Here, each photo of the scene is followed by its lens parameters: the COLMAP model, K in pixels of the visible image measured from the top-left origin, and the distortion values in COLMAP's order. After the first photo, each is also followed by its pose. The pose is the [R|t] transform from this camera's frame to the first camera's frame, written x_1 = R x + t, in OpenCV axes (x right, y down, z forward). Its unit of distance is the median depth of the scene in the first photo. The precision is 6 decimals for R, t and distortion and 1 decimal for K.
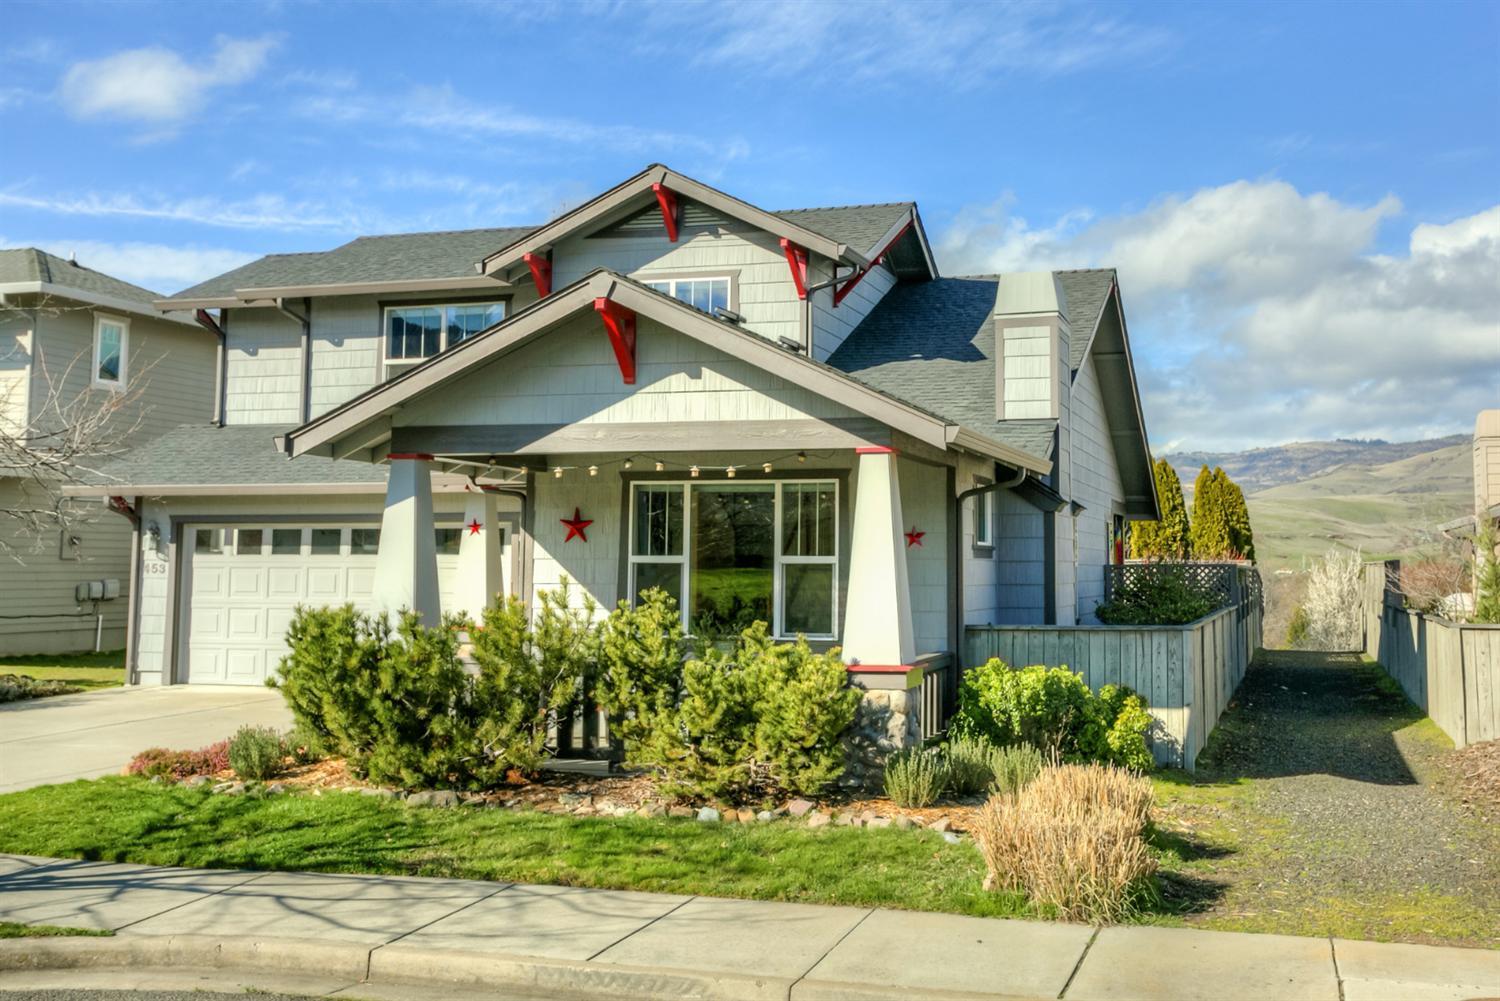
lens RADIAL K [[1511.1, 0, 872.8], [0, 1511.1, 441.1], [0, 0, 1]] dist [0.016339, 0.029630]
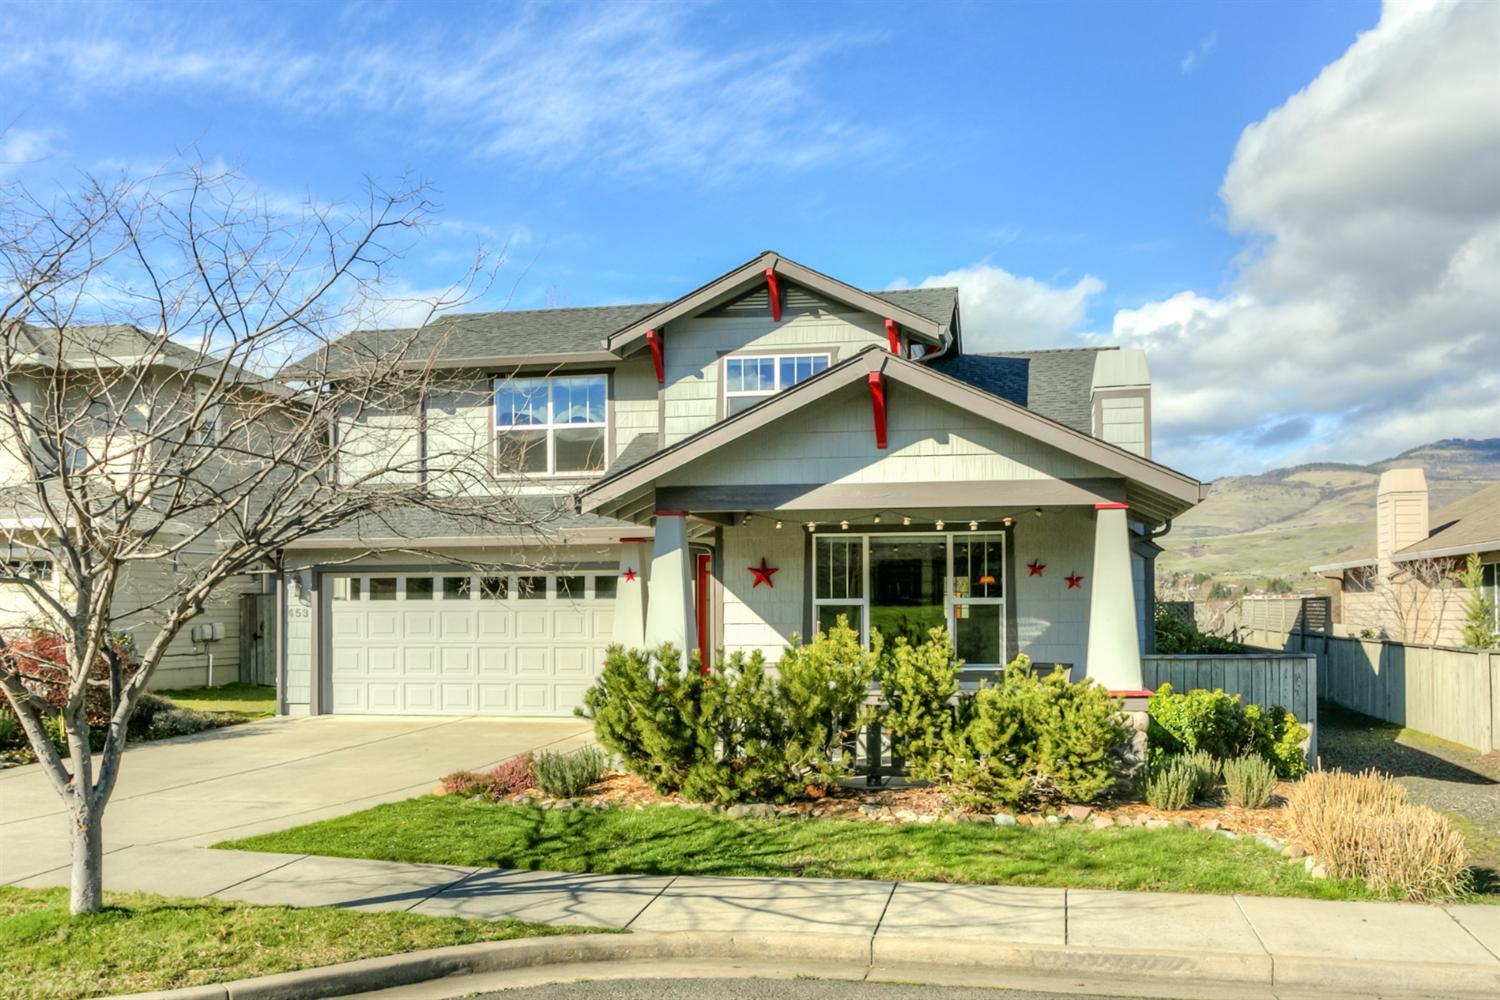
lens RADIAL K [[1304.5, 0, 791.1], [0, 1304.5, 595.4], [0, 0, 1]] dist [-0.002117, 0.004278]
pose [[0.997178, -0.008289, 0.074621, -0.304465], [0.002627, 0.997131, 0.075653, -0.002018], [-0.075034, -0.075243, 0.994338, 0.022433]]
